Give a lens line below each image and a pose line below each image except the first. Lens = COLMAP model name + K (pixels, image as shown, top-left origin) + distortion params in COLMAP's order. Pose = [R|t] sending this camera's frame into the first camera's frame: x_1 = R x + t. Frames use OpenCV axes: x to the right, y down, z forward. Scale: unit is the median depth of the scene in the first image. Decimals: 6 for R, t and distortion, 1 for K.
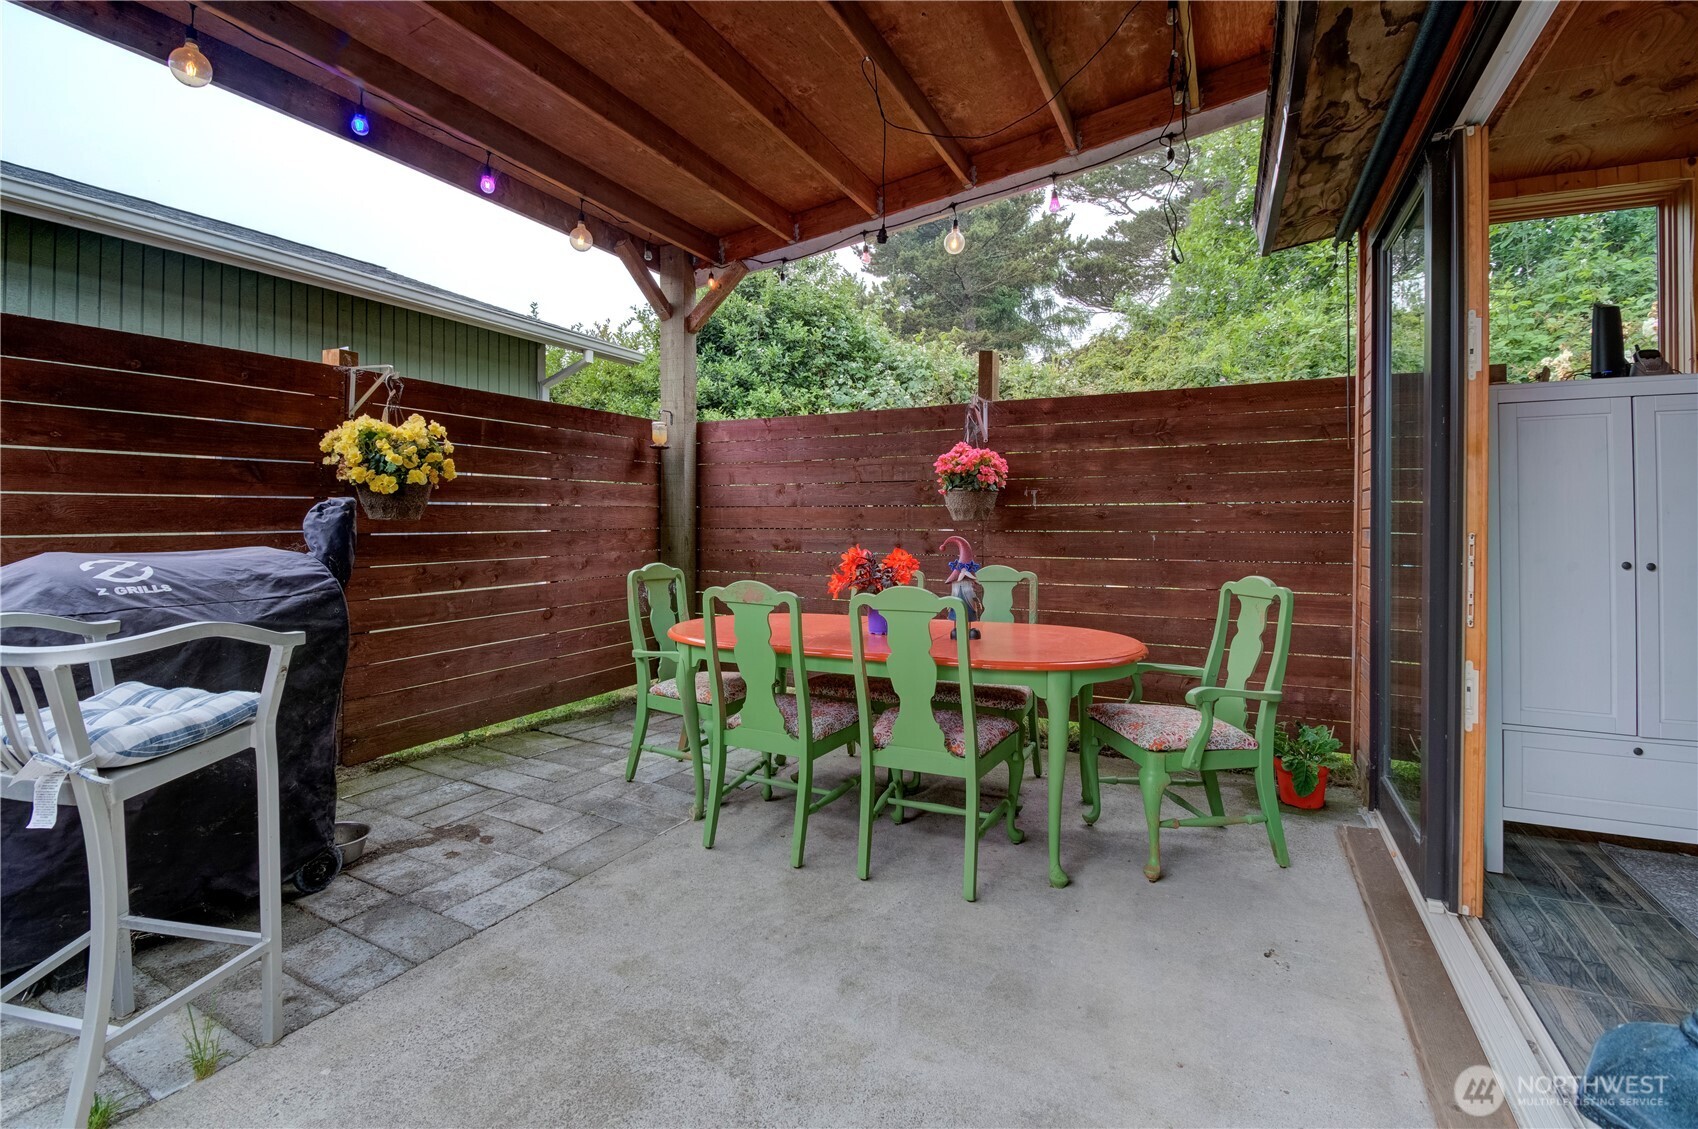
lens RADIAL K [[780.3, 0, 848.3], [0, 780.3, 516.7], [0, 0, 1]] dist [0.002270, -0.000173]
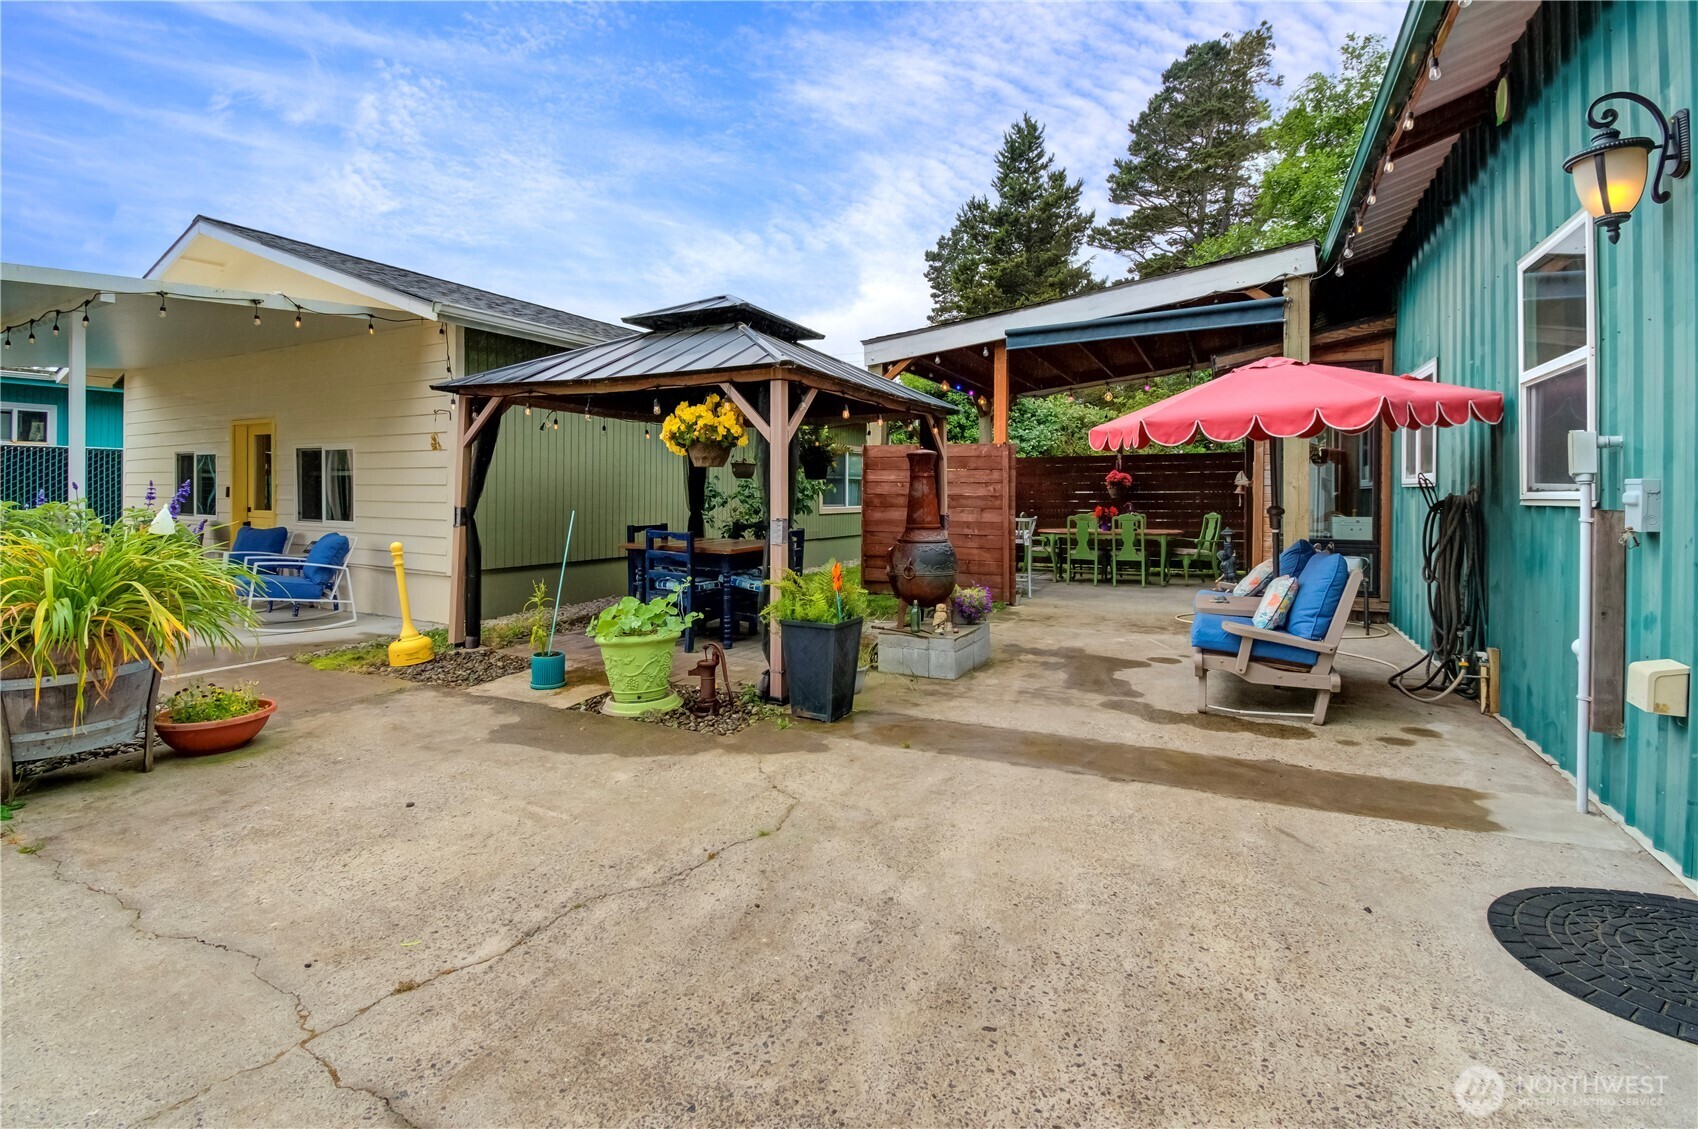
lens RADIAL K [[780.3, 0, 854.7], [0, 780.3, 494.7], [0, 0, 1]] dist [0.002270, -0.000173]
pose [[0.999925, -0.010880, 0.005570, -0.952441], [0.010838, 0.999914, 0.007446, -0.046089], [-0.005650, -0.007385, 0.999957, -2.140169]]
